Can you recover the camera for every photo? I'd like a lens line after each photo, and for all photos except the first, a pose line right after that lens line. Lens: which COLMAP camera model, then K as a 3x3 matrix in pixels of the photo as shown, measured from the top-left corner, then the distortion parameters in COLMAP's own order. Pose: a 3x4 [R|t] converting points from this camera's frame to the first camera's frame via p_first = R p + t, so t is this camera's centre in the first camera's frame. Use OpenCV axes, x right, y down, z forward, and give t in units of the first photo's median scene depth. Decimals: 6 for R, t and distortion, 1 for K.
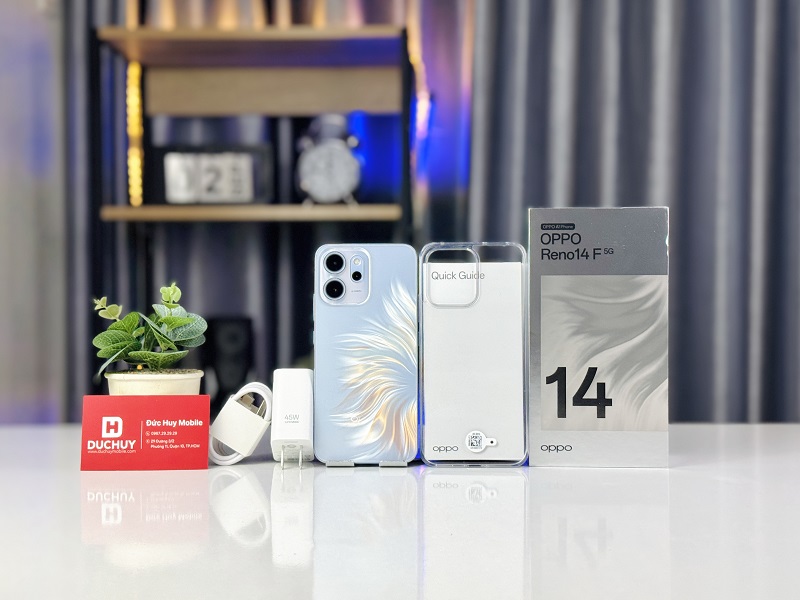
lens RADIAL K [[1114.0, 0, 400.0], [0, 1114.0, 300.0], [0, 0, 1]] dist [0.009389, 0.052752]
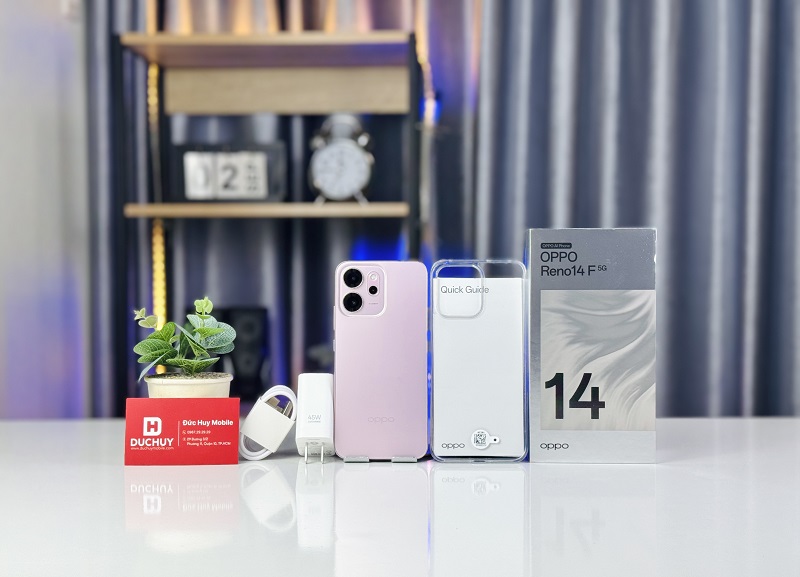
lens RADIAL K [[1183.3, 0, 378.7], [0, 1183.3, 288.6], [0, 0, 1]] dist [-0.003110, 0.032927]
pose [[0.999841, -0.002562, -0.017660, -0.012090], [0.003245, 0.999244, 0.038739, -0.066785], [0.017547, -0.038790, 0.999093, -0.162682]]
